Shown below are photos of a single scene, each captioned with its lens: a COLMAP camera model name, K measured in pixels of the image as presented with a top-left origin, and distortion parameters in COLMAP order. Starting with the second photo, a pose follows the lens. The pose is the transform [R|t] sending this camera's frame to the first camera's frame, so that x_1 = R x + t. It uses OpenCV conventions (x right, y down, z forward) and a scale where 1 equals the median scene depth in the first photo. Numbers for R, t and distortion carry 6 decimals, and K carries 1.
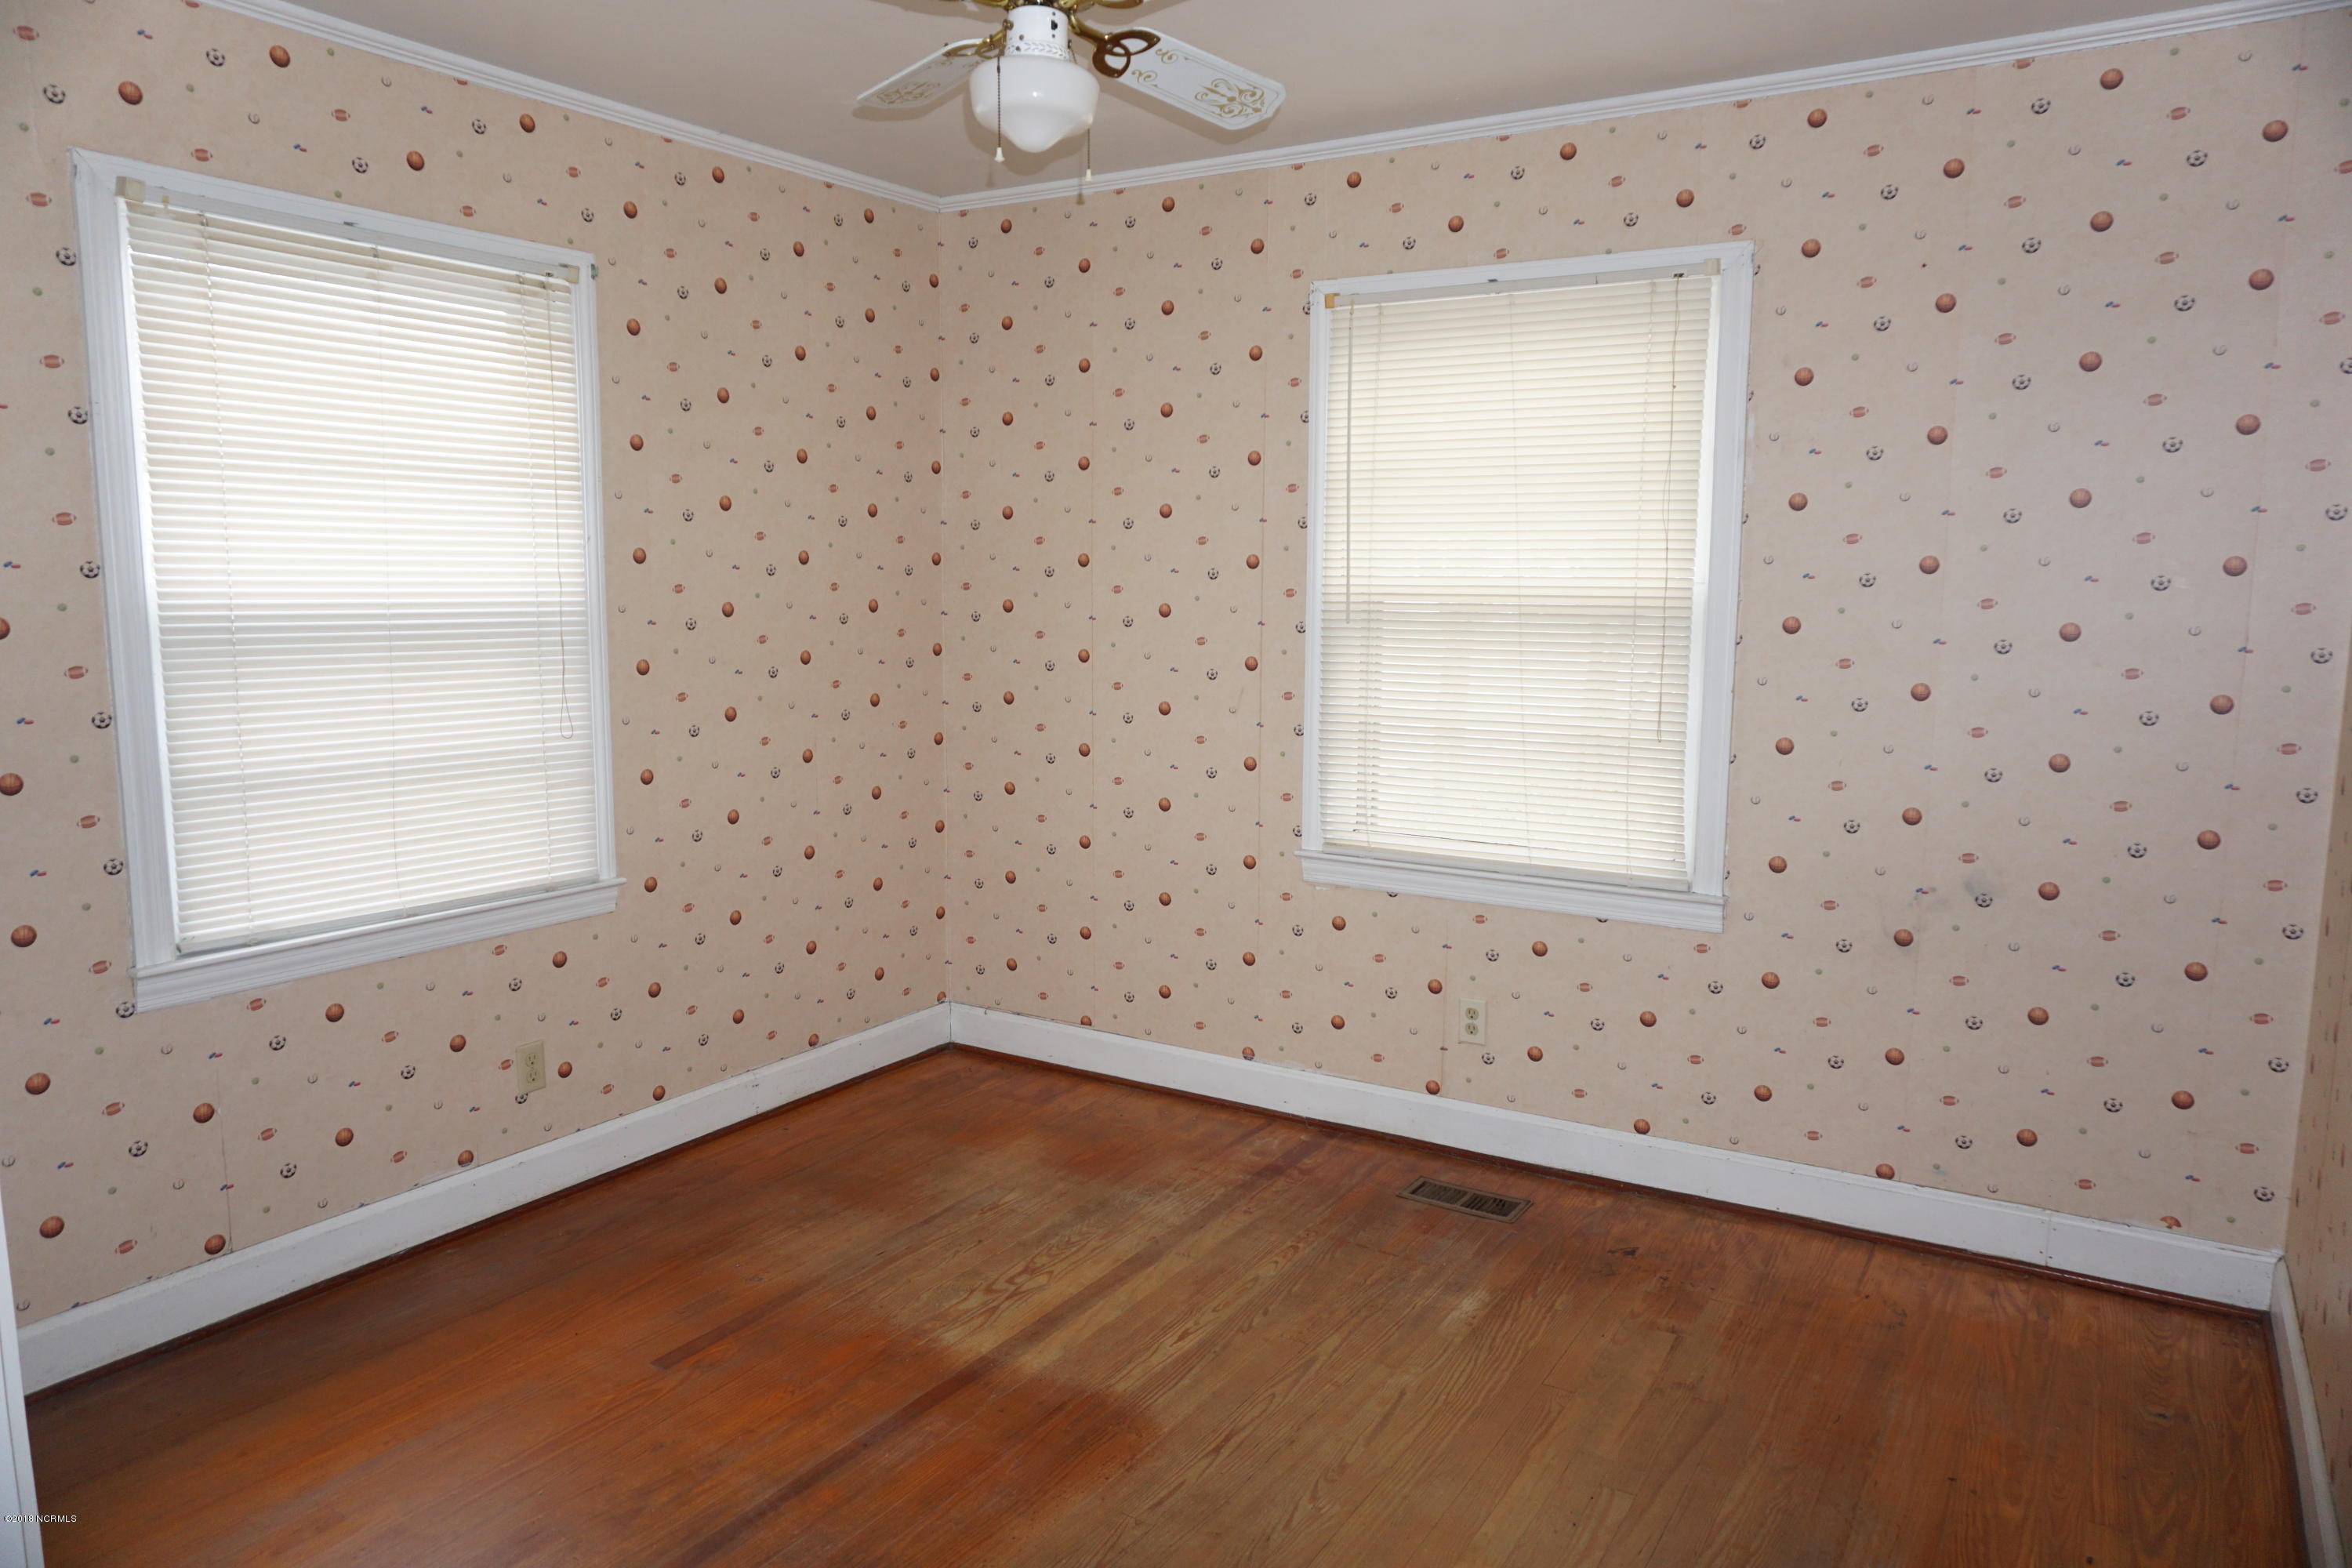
lens RADIAL K [[1582.0, 0, 1176.0], [0, 1582.0, 784.0], [0, 0, 1]] dist [-0.001217, -0.000047]
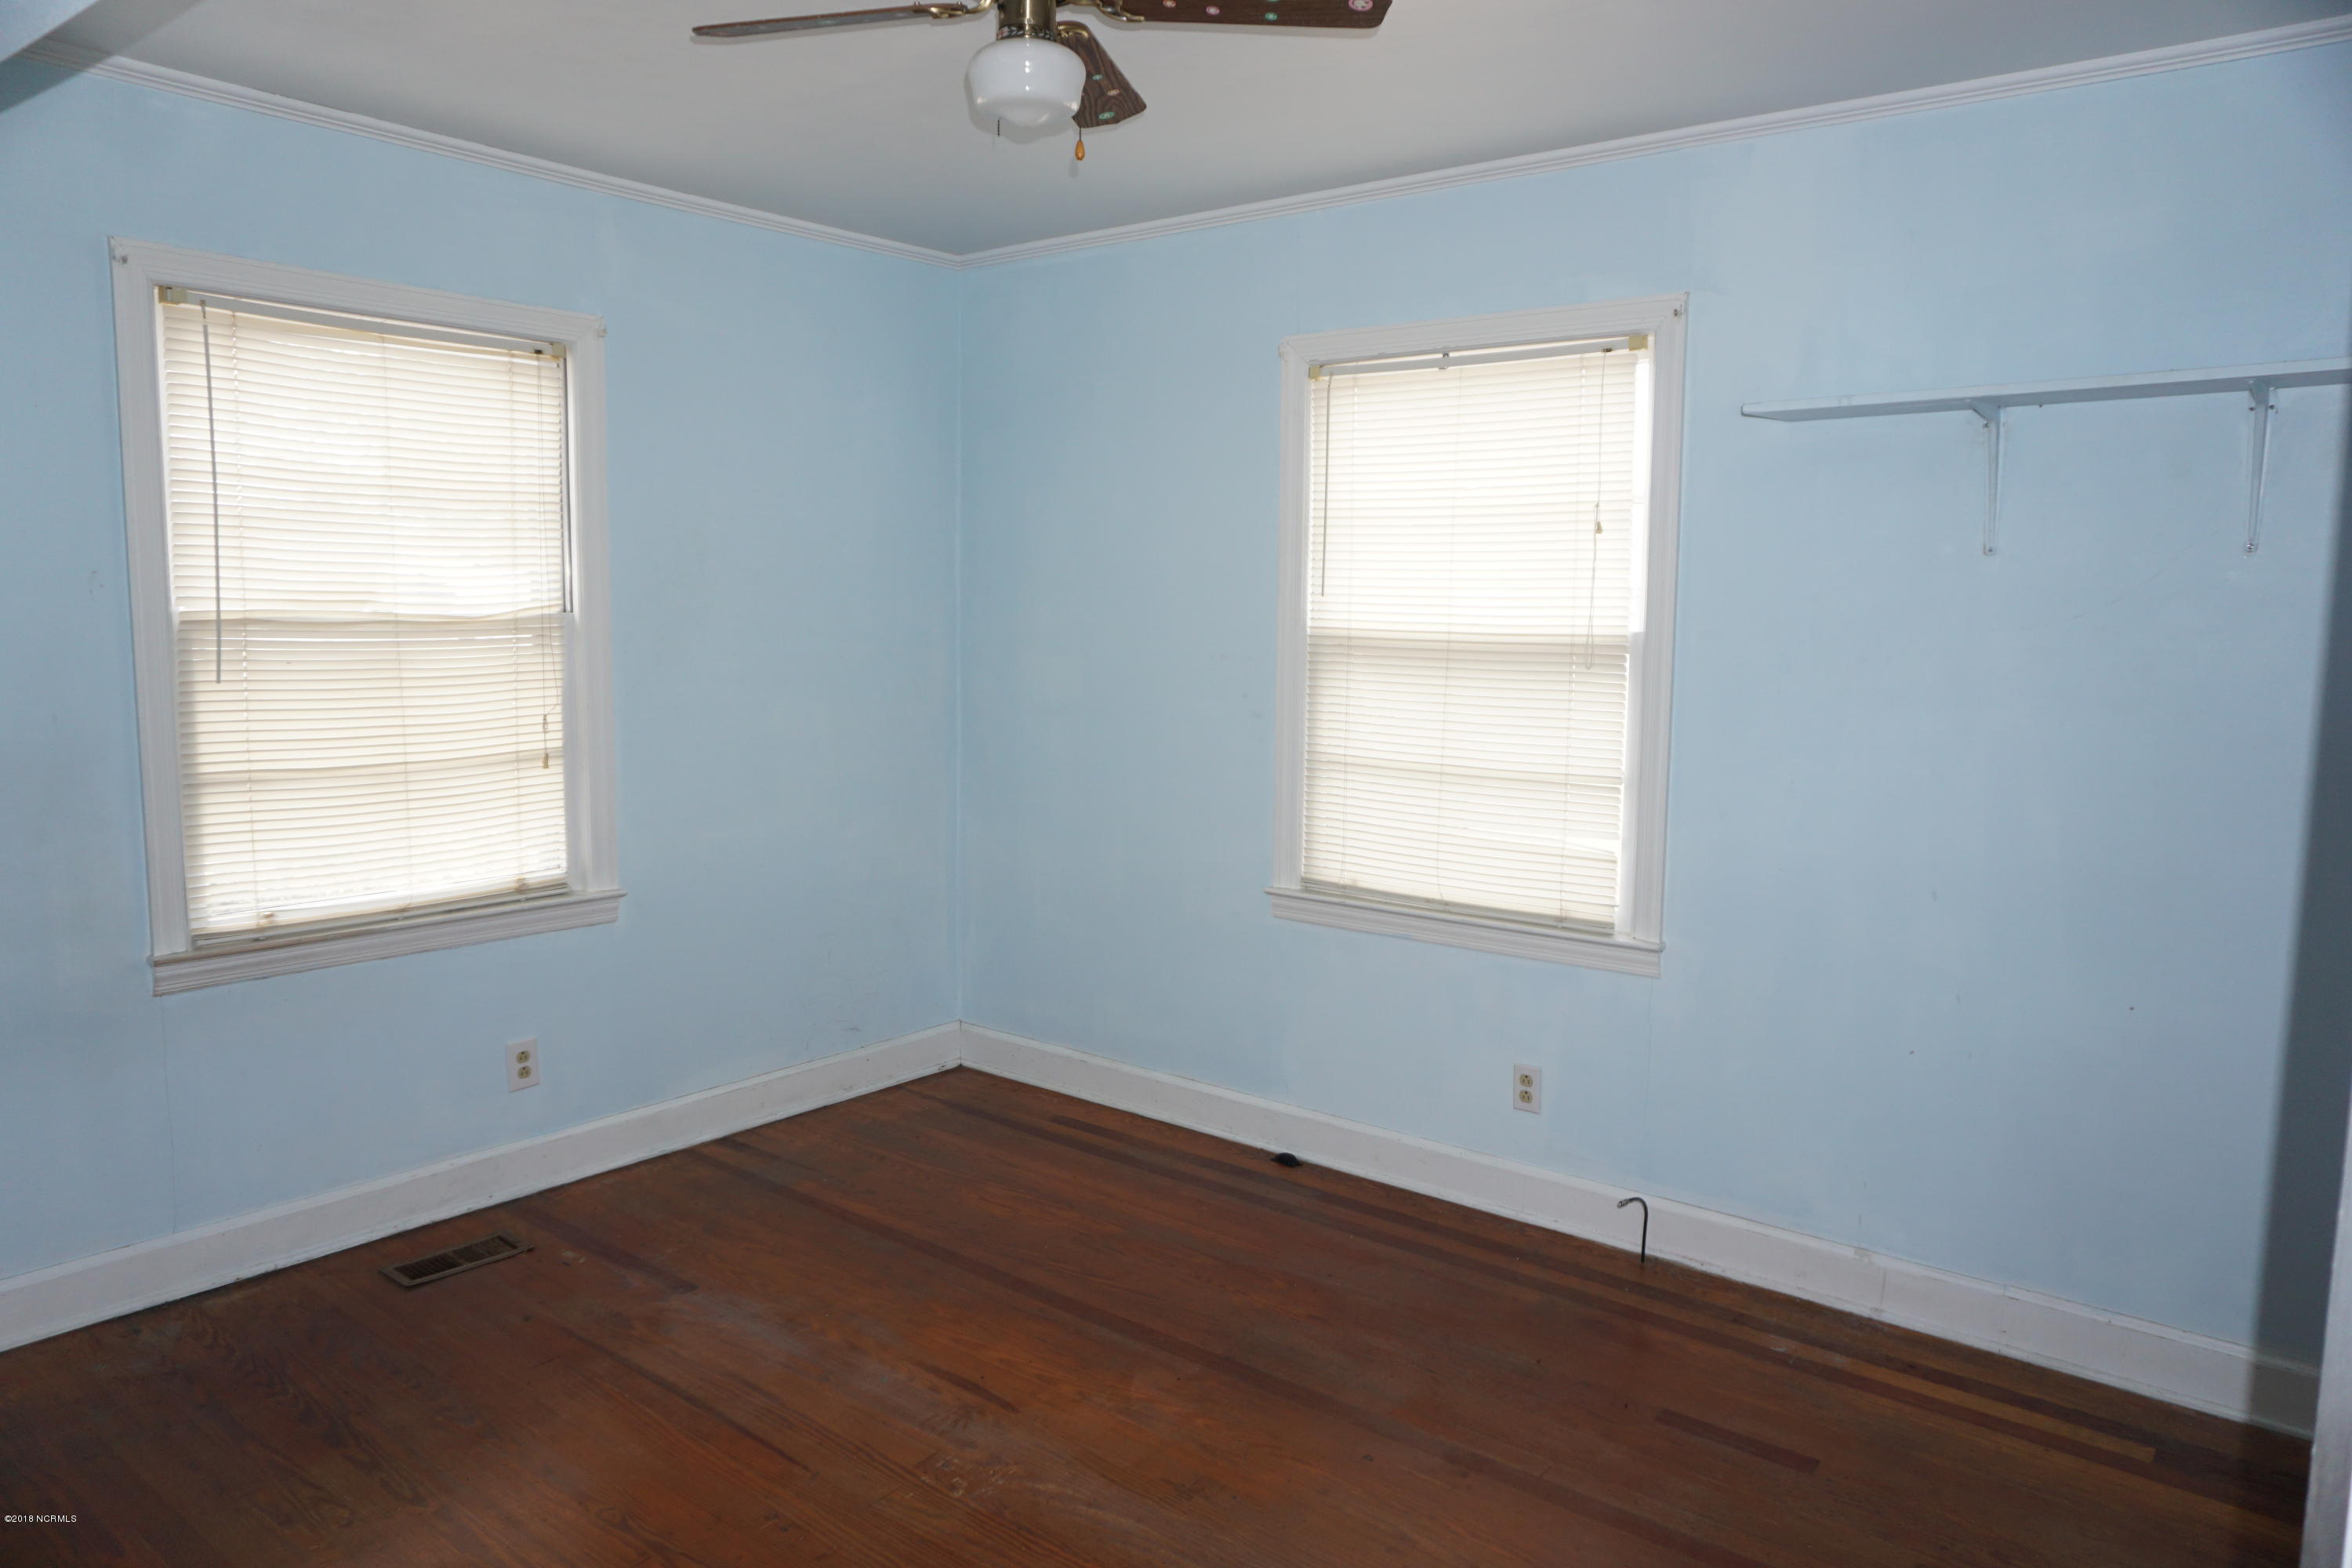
lens RADIAL K [[1582.0, 0, 1176.0], [0, 1582.0, 784.0], [0, 0, 1]] dist [-0.001217, -0.000047]
pose [[0.990240, 0.034542, -0.135027, 0.155123], [-0.036255, 0.999290, -0.010249, -0.006267], [0.134577, 0.015044, 0.990789, 0.018028]]
